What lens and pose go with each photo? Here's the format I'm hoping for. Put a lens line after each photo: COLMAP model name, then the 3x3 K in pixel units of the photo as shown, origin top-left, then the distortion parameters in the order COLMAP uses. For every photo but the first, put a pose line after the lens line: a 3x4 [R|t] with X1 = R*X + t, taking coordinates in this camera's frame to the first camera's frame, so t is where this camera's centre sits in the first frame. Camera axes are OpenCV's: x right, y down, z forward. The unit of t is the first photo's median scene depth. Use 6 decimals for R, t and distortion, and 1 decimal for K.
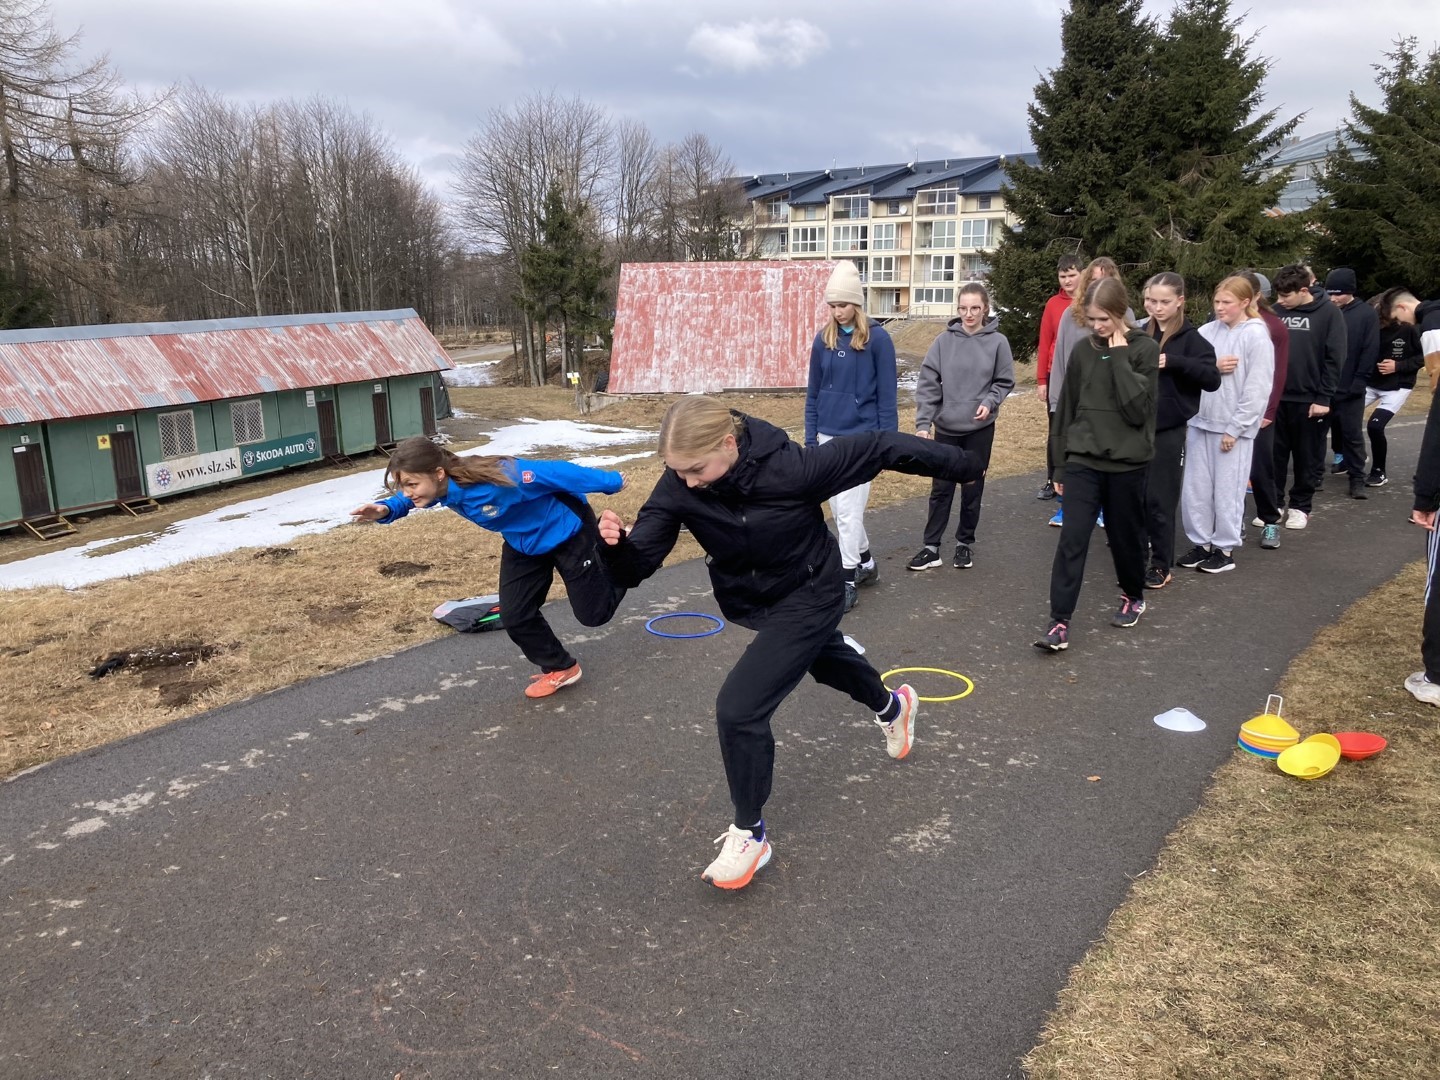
lens RADIAL K [[1158.7, 0, 710.2], [0, 1158.7, 539.6], [0, 0, 1]] dist [0.004595, 0.004478]
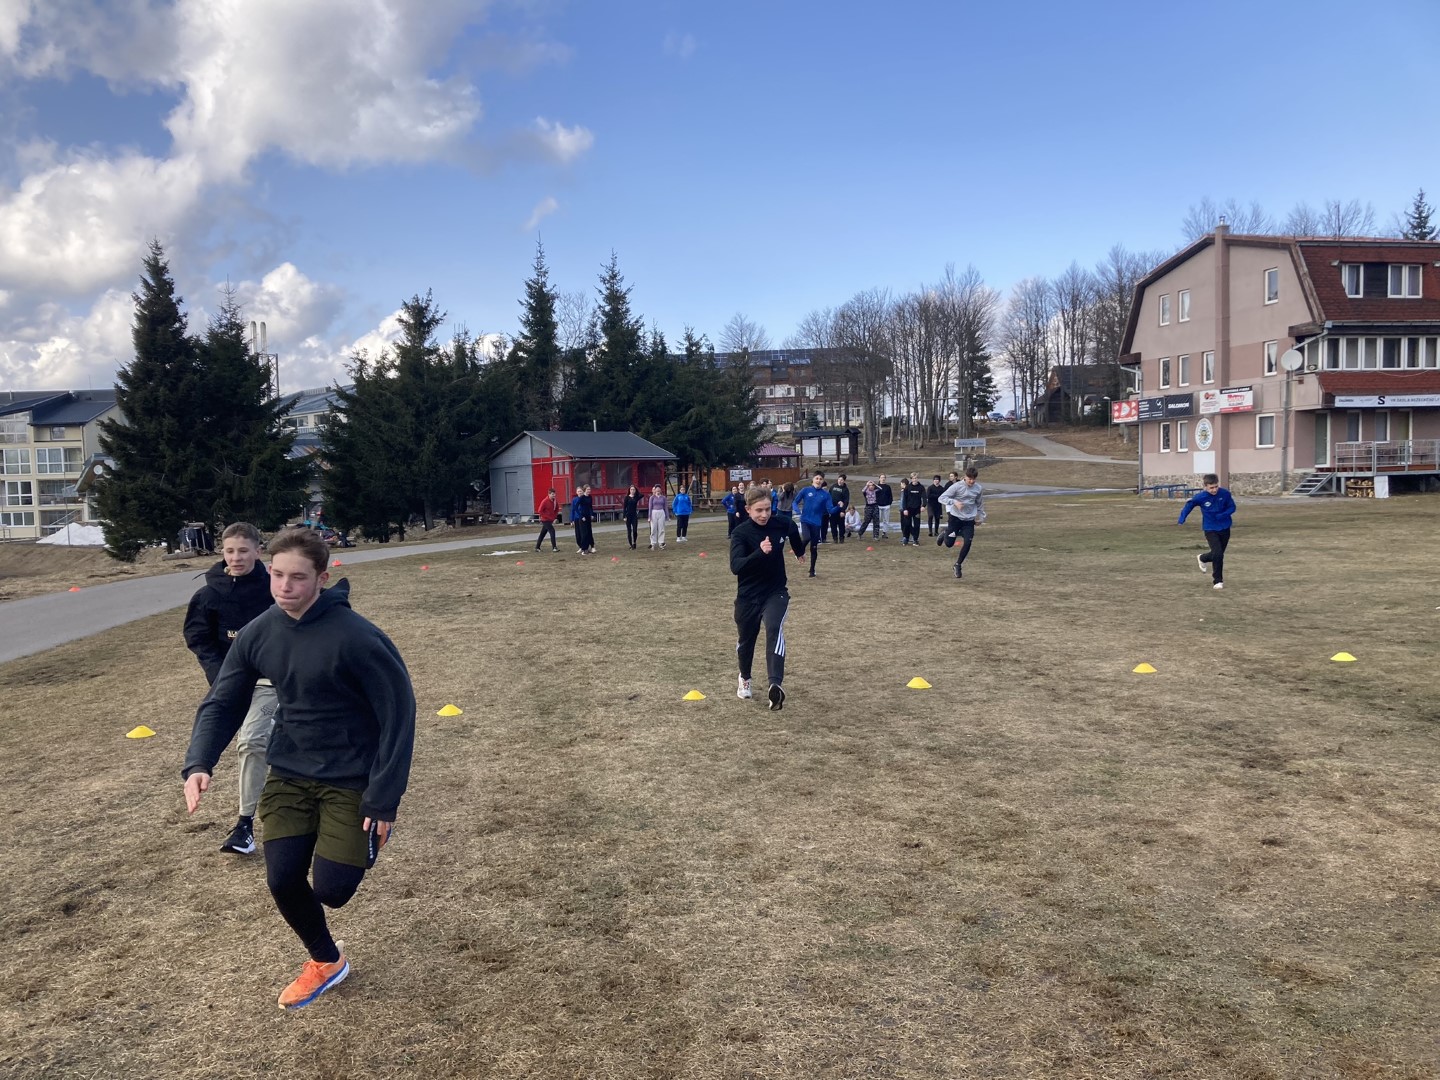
lens RADIAL K [[1158.7, 0, 708.2], [0, 1158.7, 548.1], [0, 0, 1]] dist [0.004595, 0.004478]
pose [[0.733911, -0.054532, 0.677053, -0.173841], [0.173115, 0.978872, -0.108811, 0.111446], [-0.656815, 0.197066, 0.727846, -0.501211]]
